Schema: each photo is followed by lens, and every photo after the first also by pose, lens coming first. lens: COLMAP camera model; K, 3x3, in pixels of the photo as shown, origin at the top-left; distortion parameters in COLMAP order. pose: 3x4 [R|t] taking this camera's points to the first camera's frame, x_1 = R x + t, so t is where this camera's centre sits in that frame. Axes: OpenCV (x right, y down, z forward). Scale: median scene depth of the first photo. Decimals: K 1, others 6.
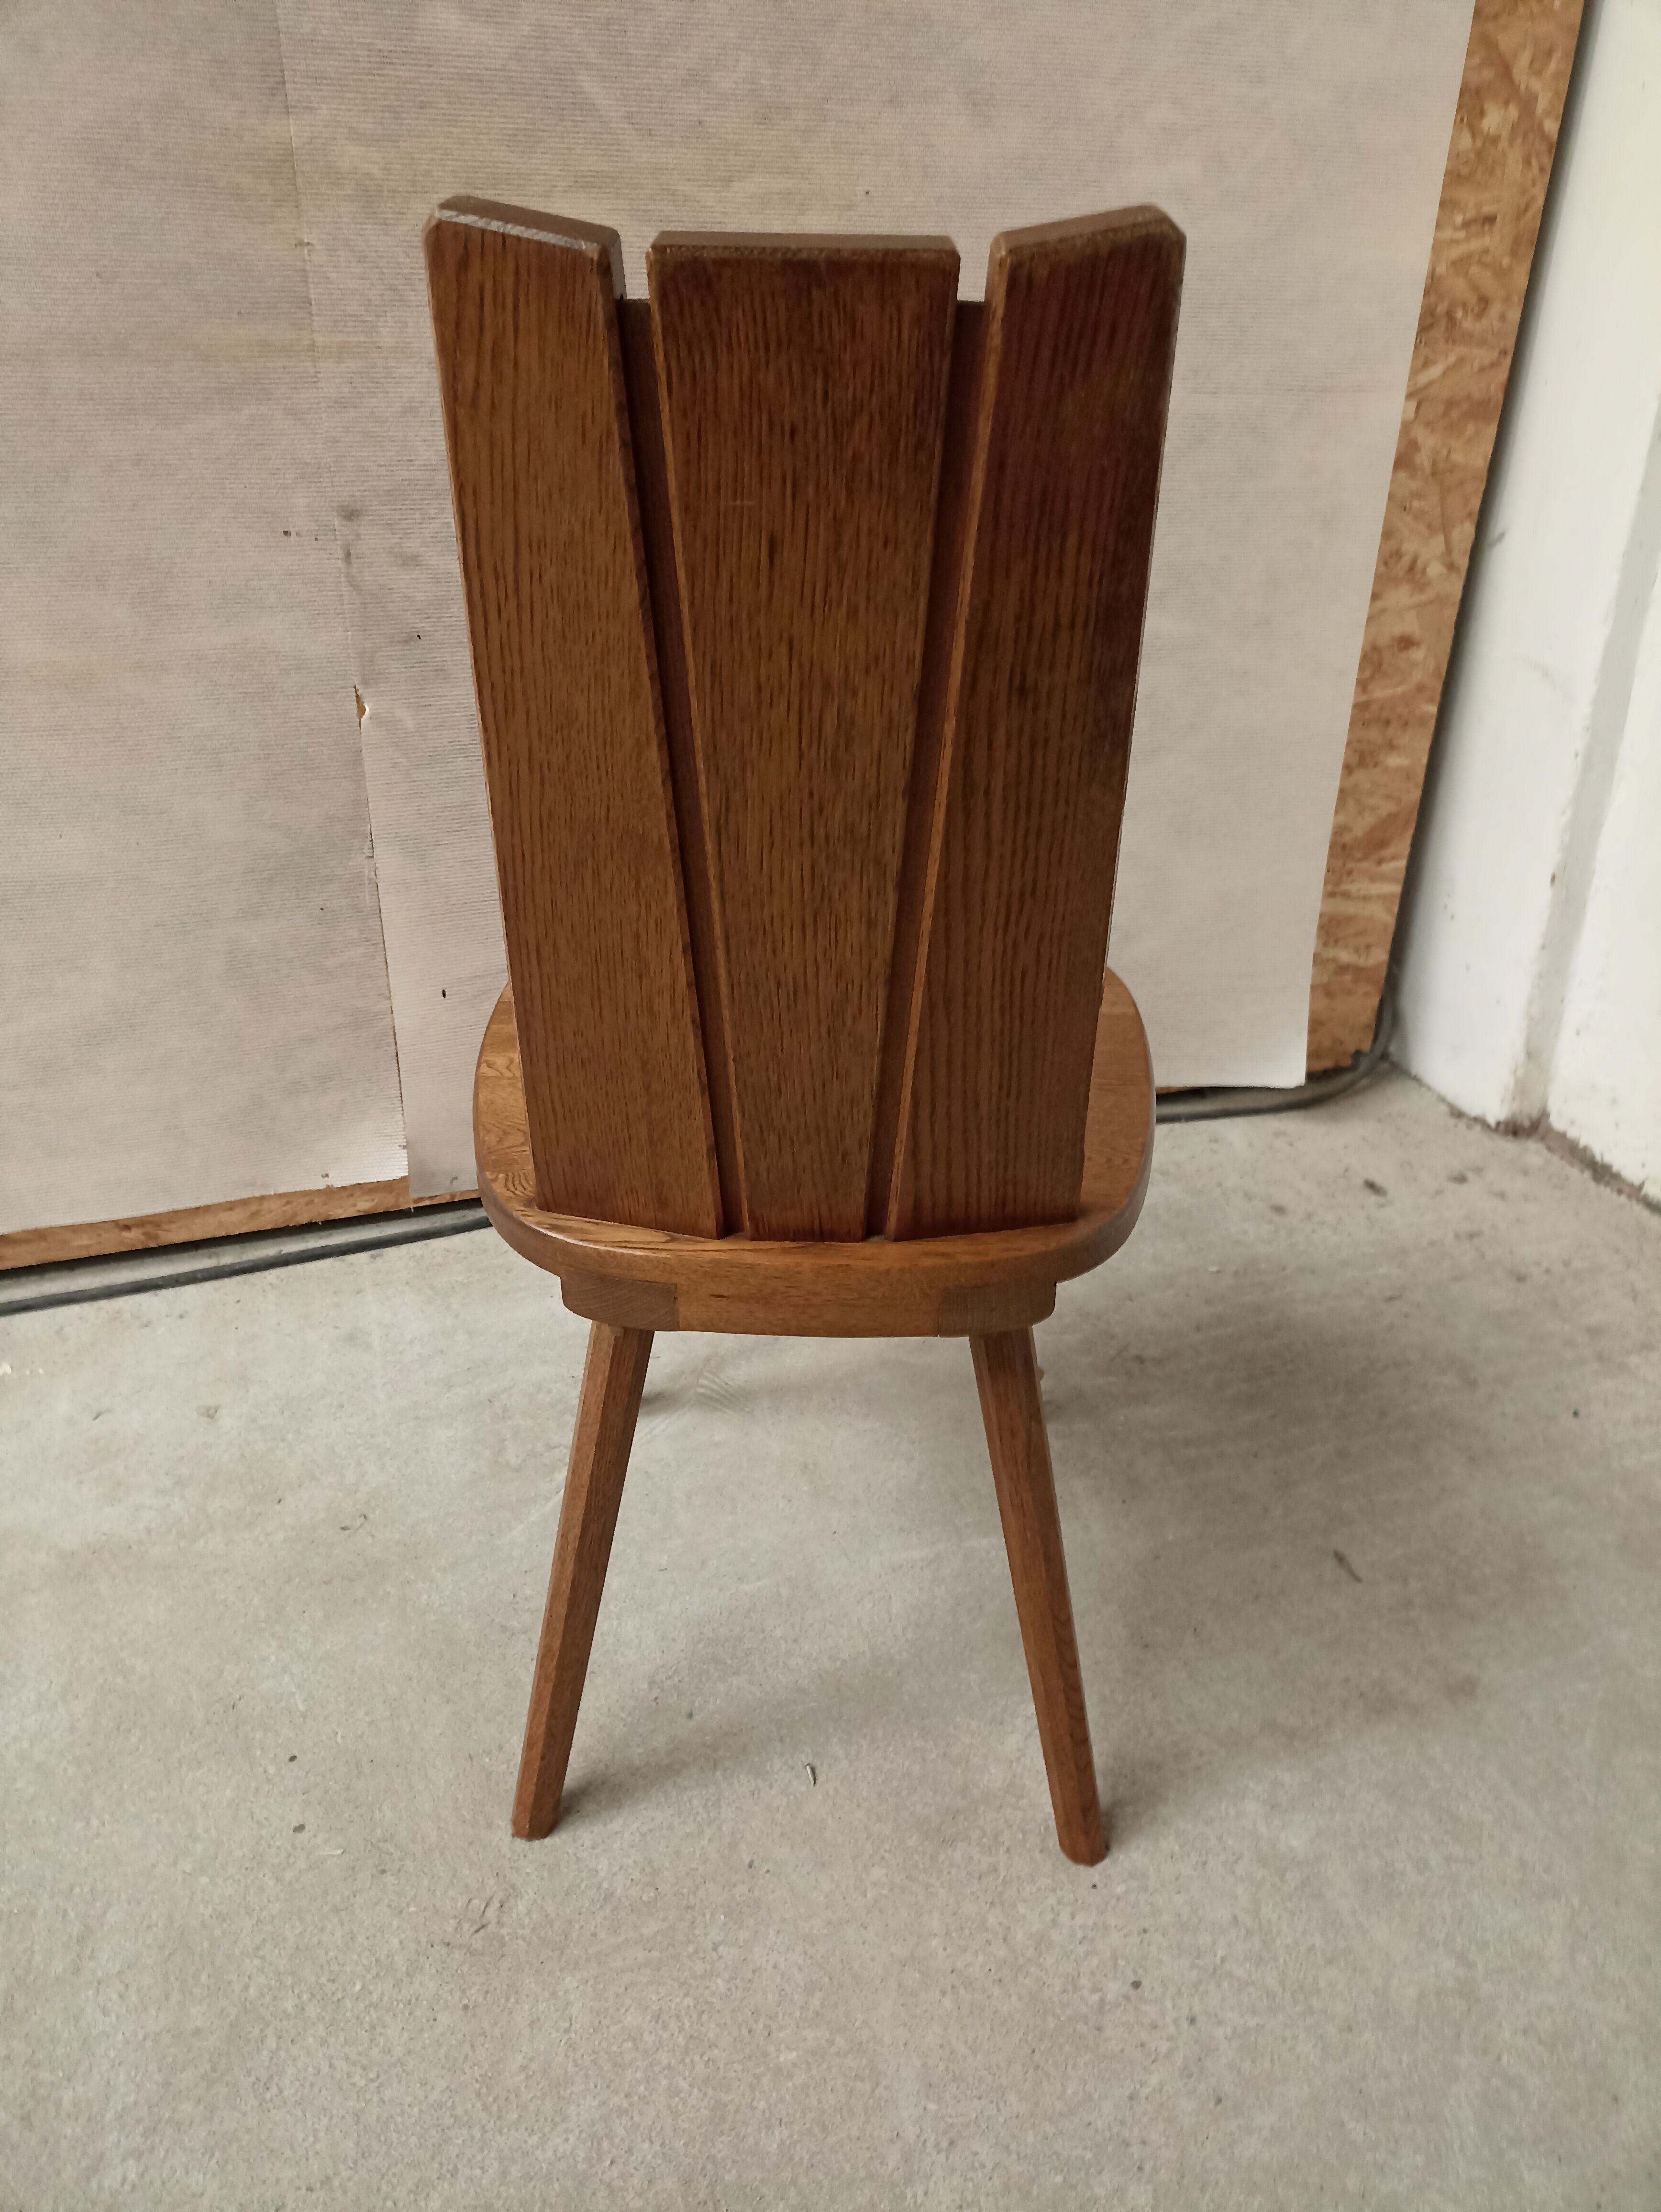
lens RADIAL K [[1621.5, 0, 830.5], [0, 1621.5, 1106.0], [0, 0, 1]] dist [0.032279, -0.022669]
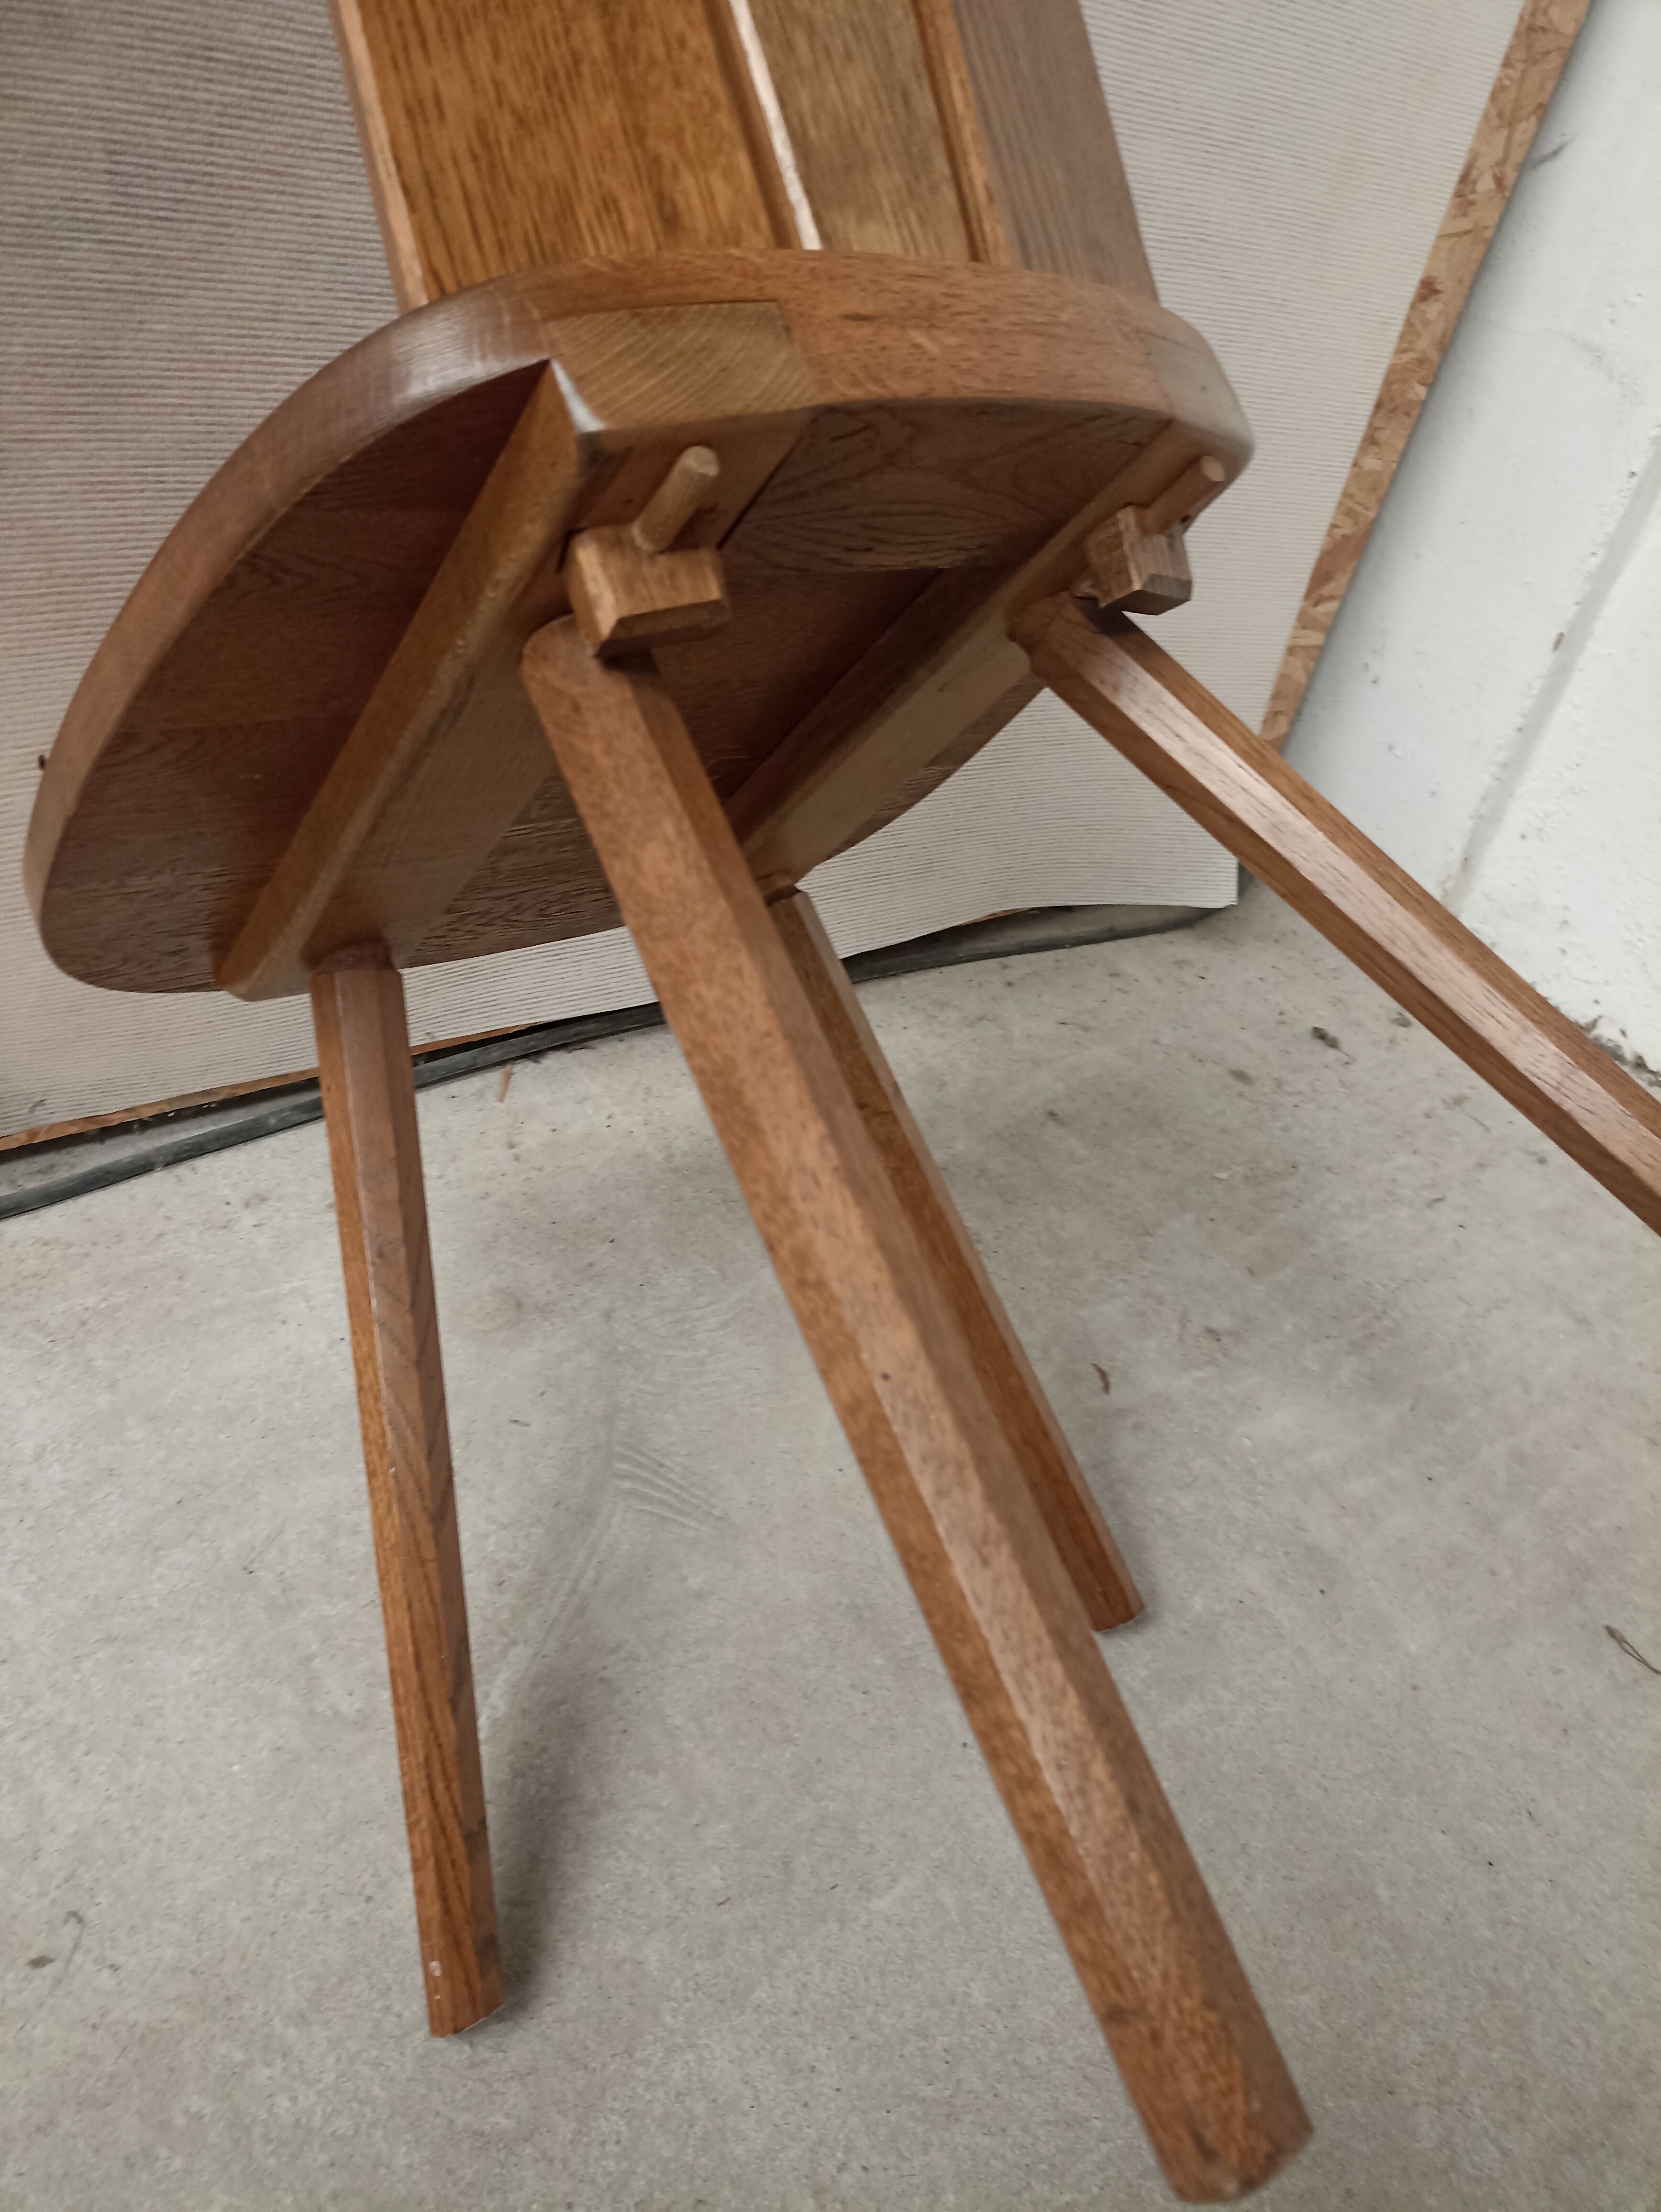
lens RADIAL K [[1615.0, 0, 830.5], [0, 1615.0, 1106.0], [0, 0, 1]] dist [0.033476, -0.019916]
pose [[0.918810, -0.056668, 0.390611, -0.271640], [-0.011943, 0.985195, 0.171019, -0.068634], [-0.394519, -0.161799, 0.904531, 0.551830]]
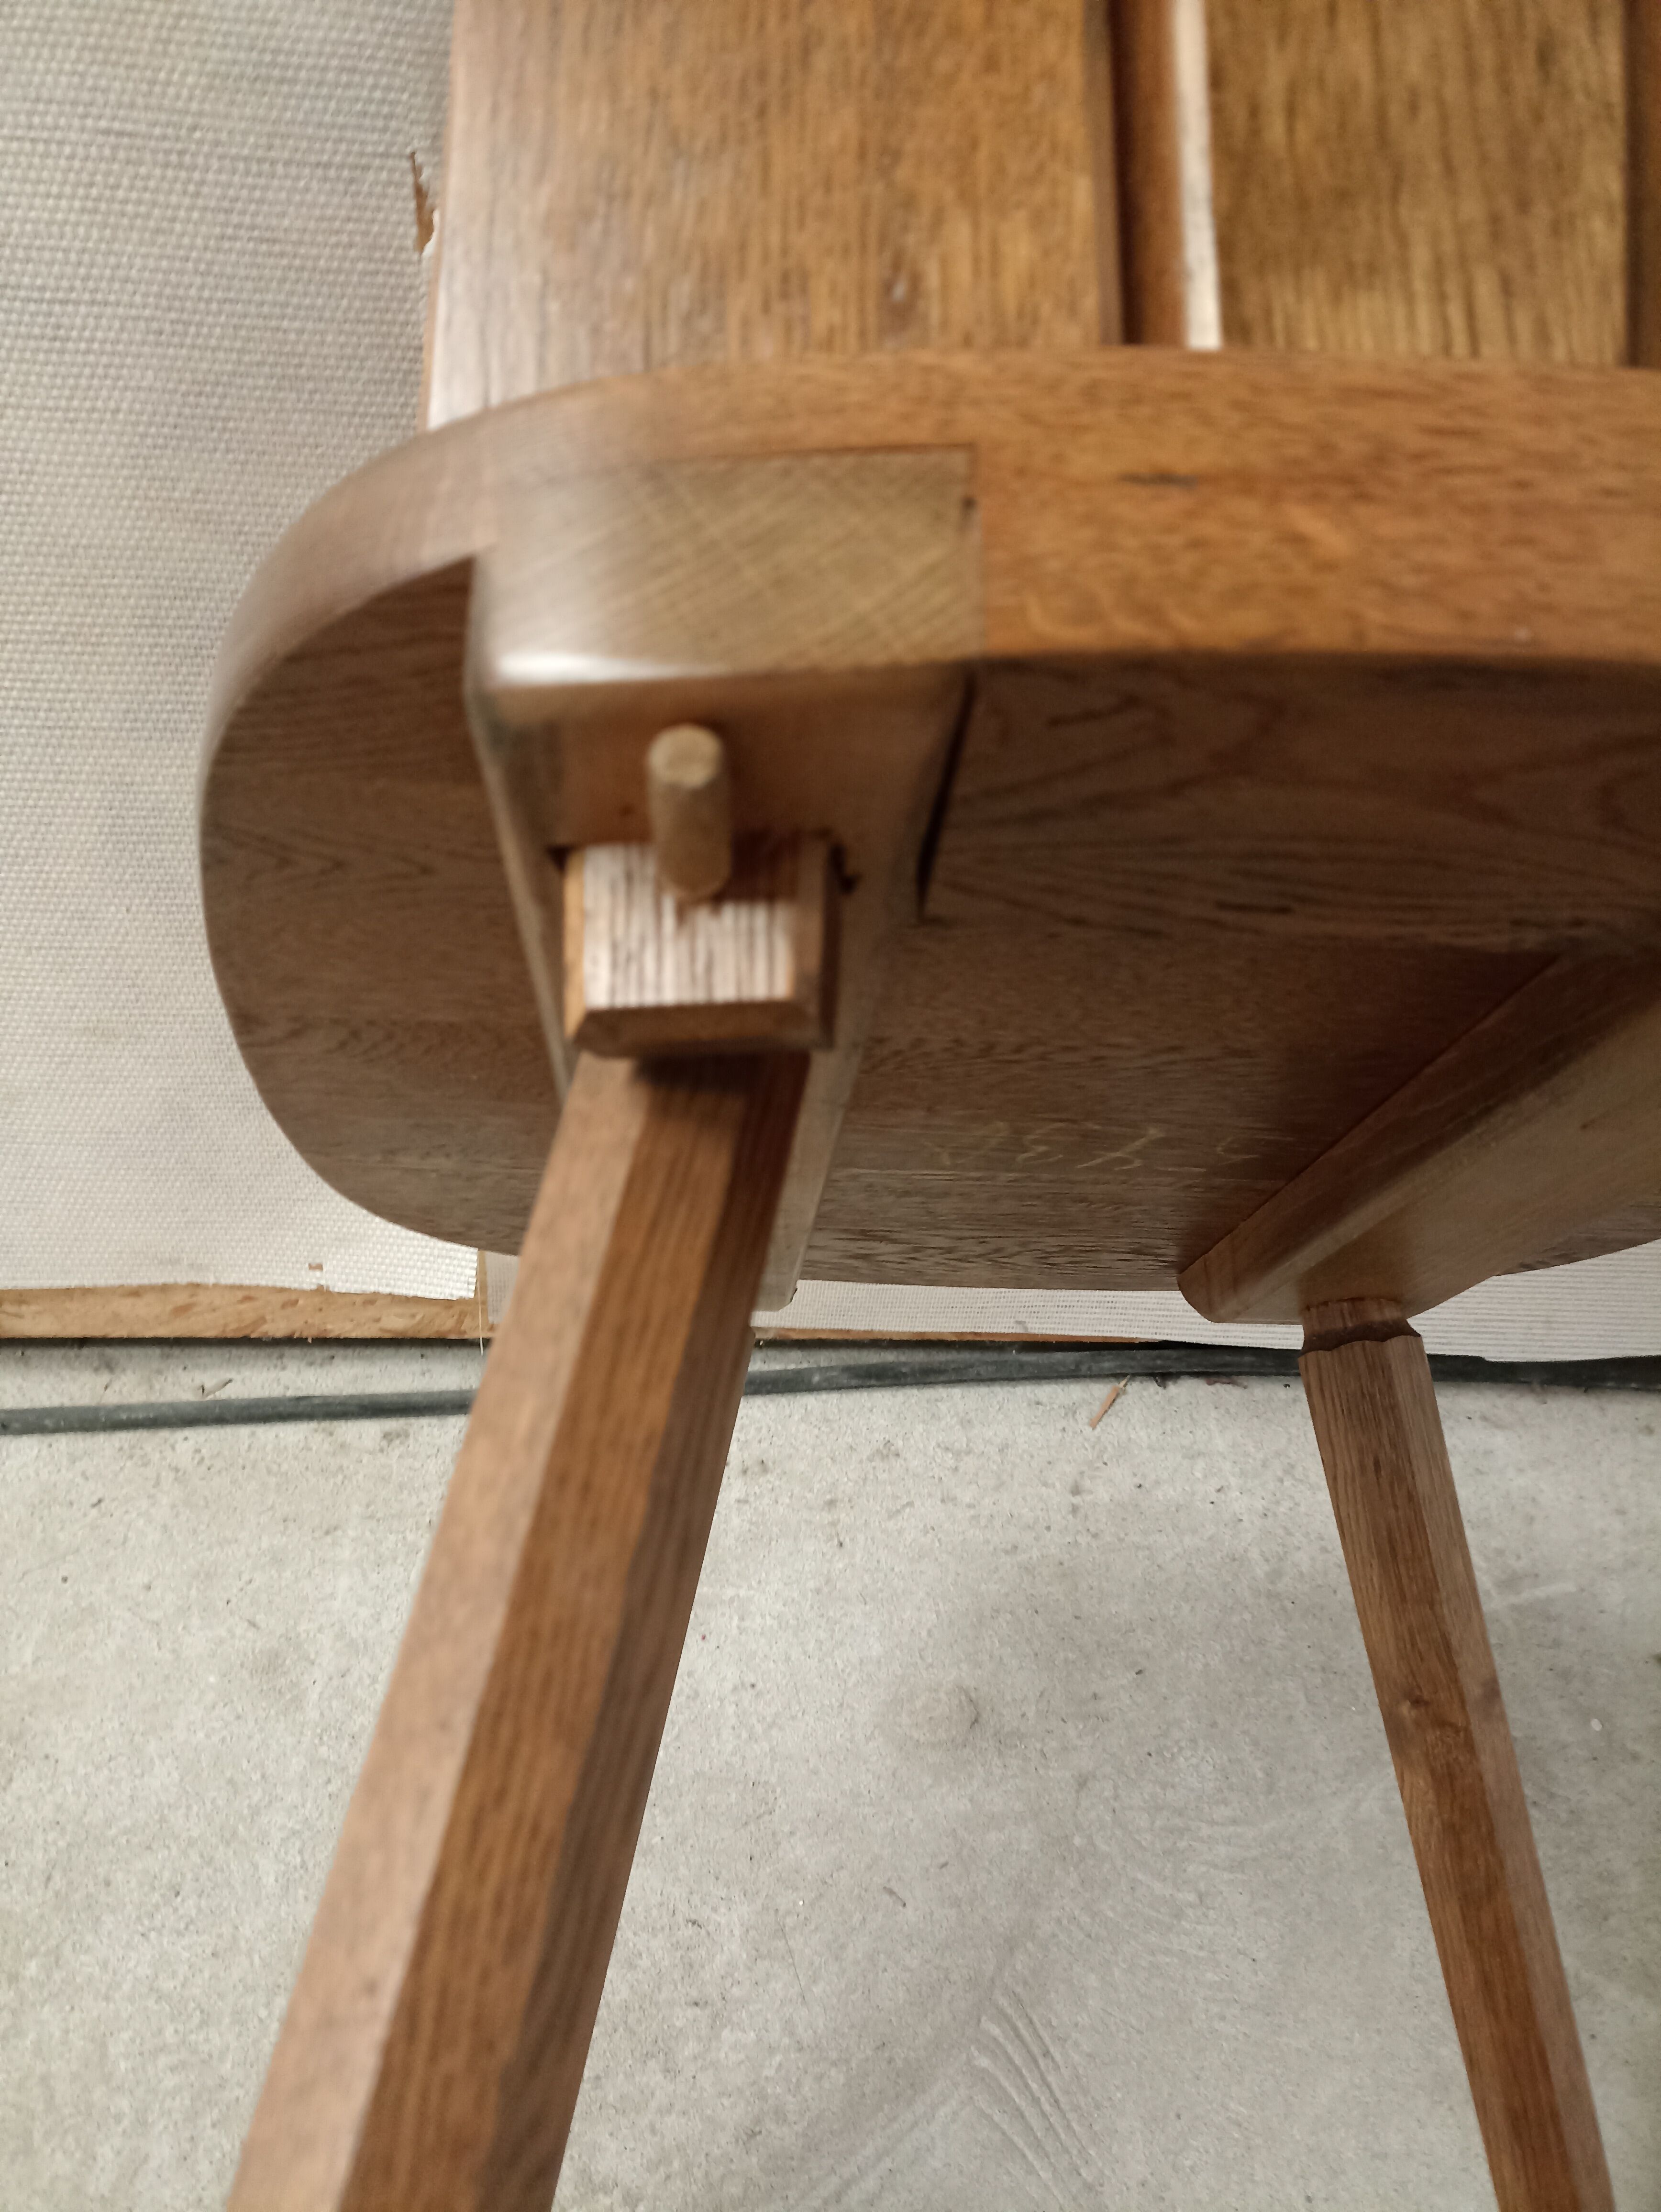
lens RADIAL K [[1621.5, 0, 830.5], [0, 1621.5, 1106.0], [0, 0, 1]] dist [0.032279, -0.022669]
pose [[0.965099, 0.195253, -0.174526, -0.107801], [-0.171971, 0.975111, 0.139947, -0.132658], [0.197507, -0.105049, 0.974657, 0.722226]]
